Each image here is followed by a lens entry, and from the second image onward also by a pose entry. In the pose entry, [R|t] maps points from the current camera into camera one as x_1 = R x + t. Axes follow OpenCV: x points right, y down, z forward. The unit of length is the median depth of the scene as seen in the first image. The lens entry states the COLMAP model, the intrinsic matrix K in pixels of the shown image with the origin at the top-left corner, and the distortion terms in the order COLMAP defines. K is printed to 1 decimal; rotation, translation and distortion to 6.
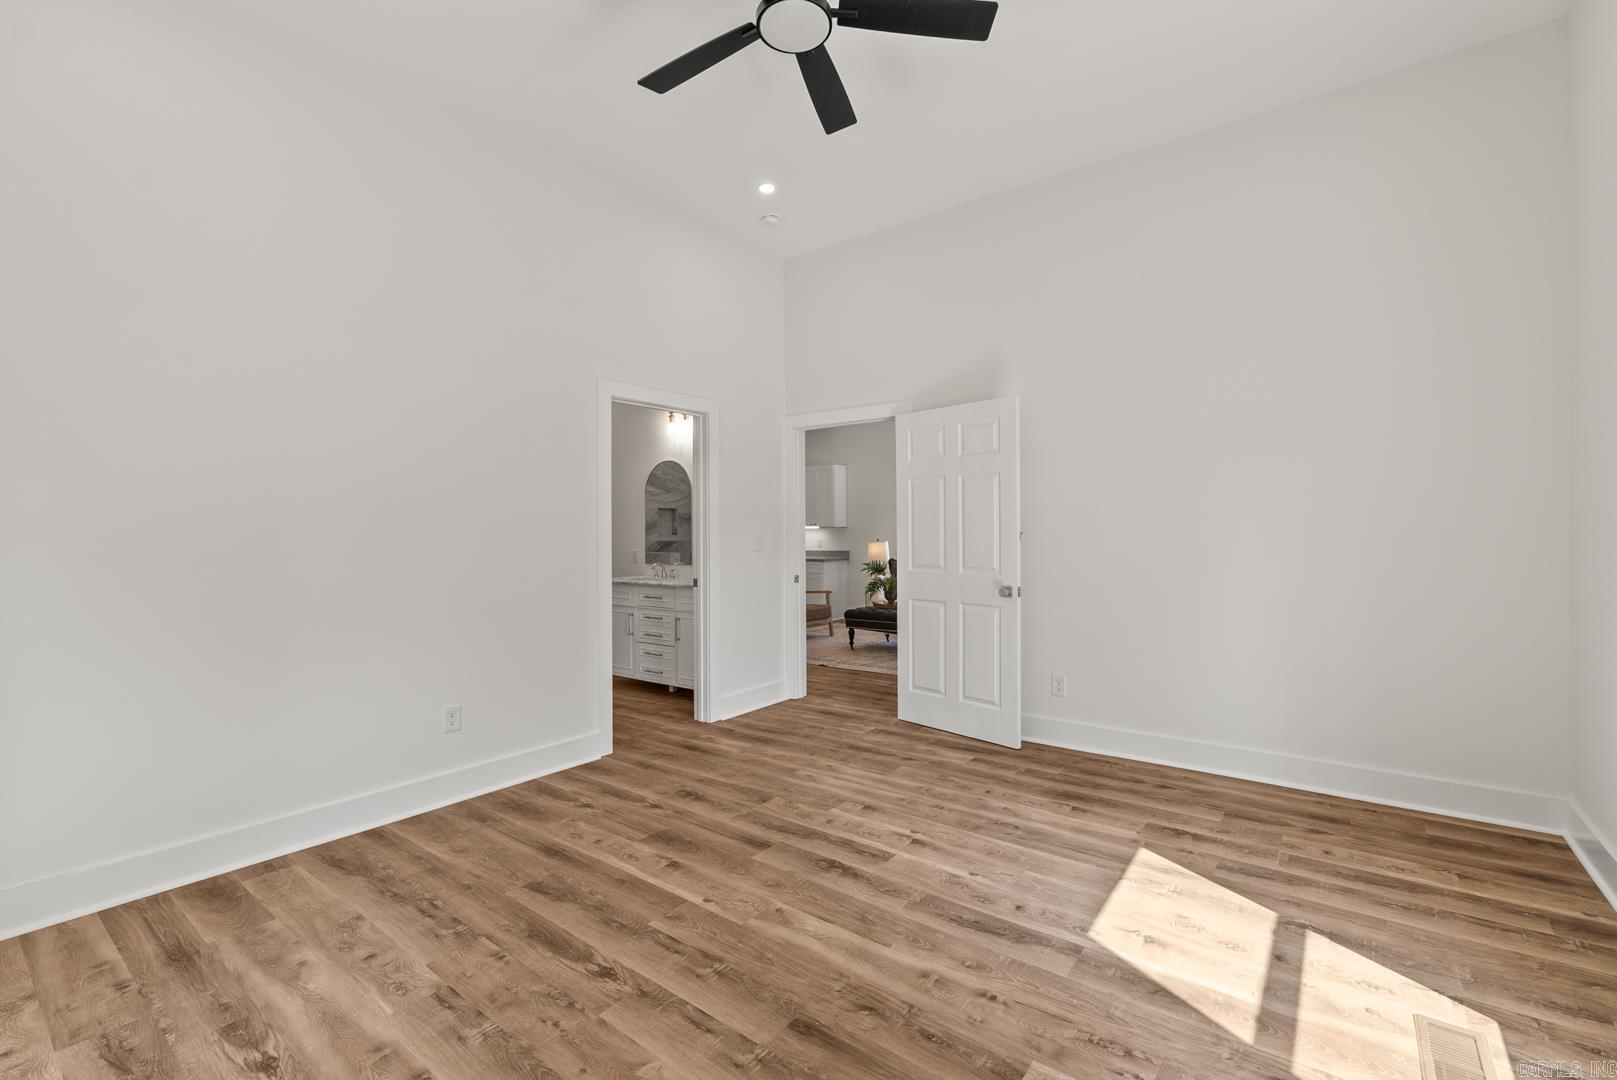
lens RADIAL K [[726.0, 0, 815.7], [0, 726.0, 532.0], [0, 0, 1]] dist [-0.013885, 0.003889]
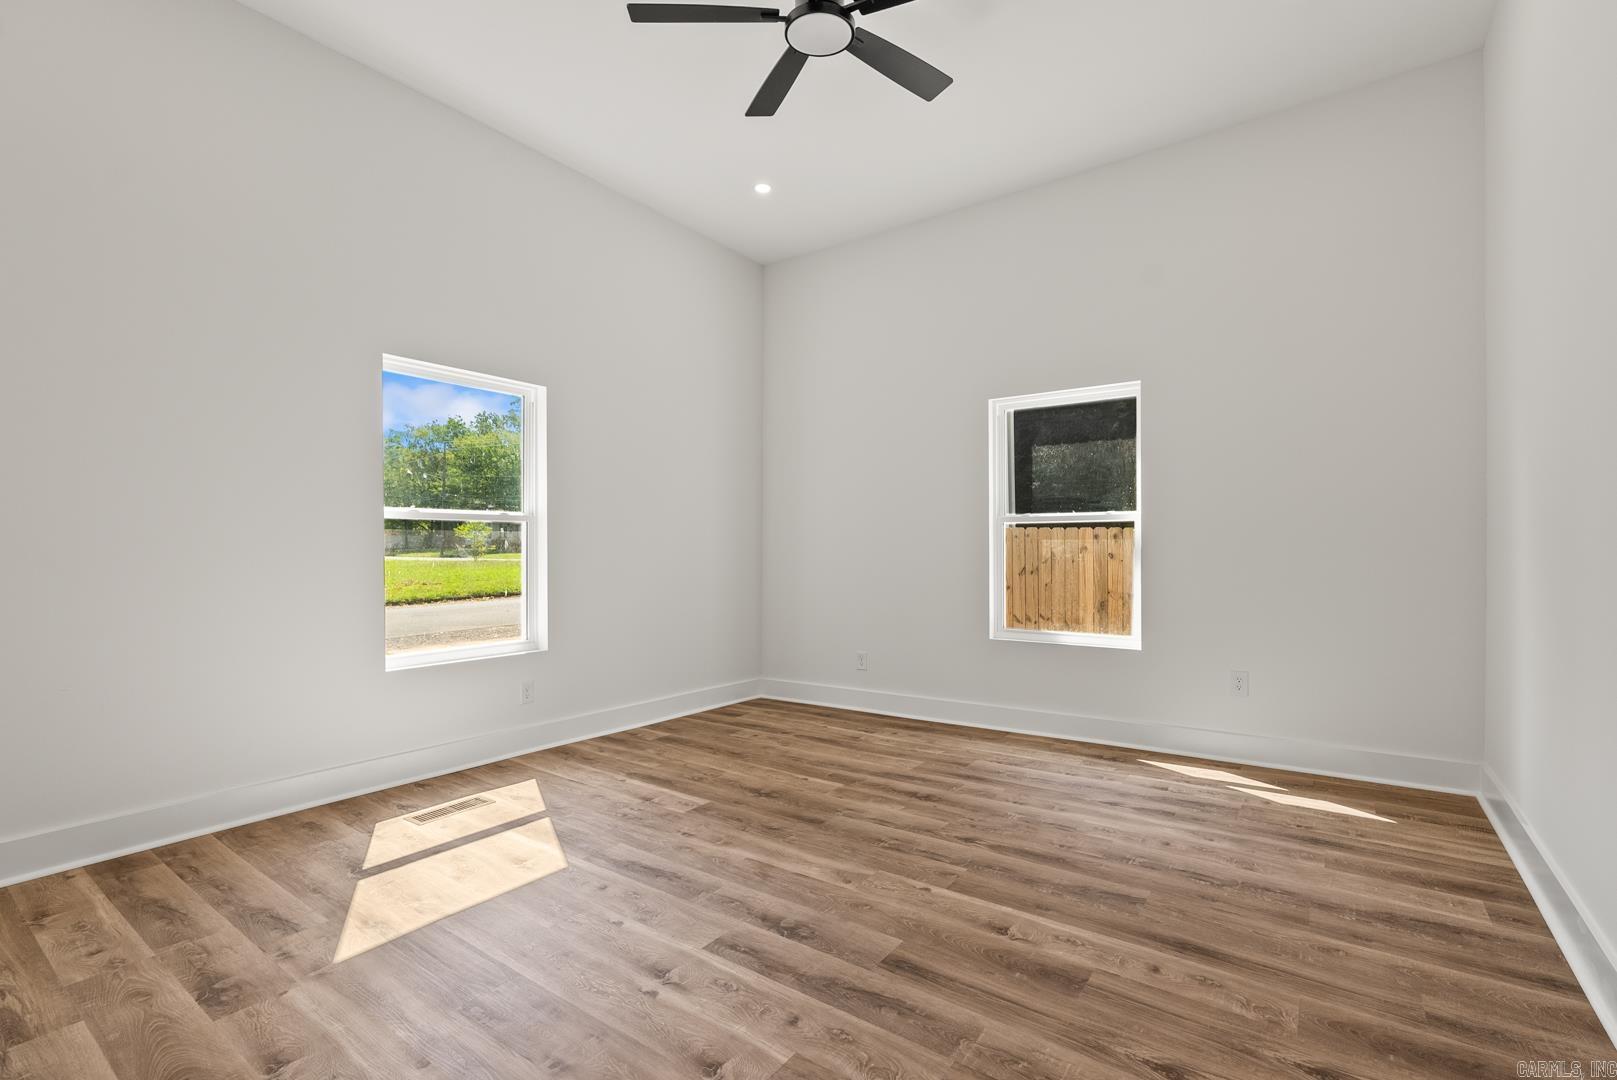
lens RADIAL K [[726.0, 0, 809.6], [0, 726.0, 540.1], [0, 0, 1]] dist [-0.013885, 0.003889]
pose [[-0.999649, 0.010210, -0.024444, 0.021131], [0.010240, 0.999947, -0.001085, 0.052544], [0.024432, -0.001335, -0.999701, 1.966339]]
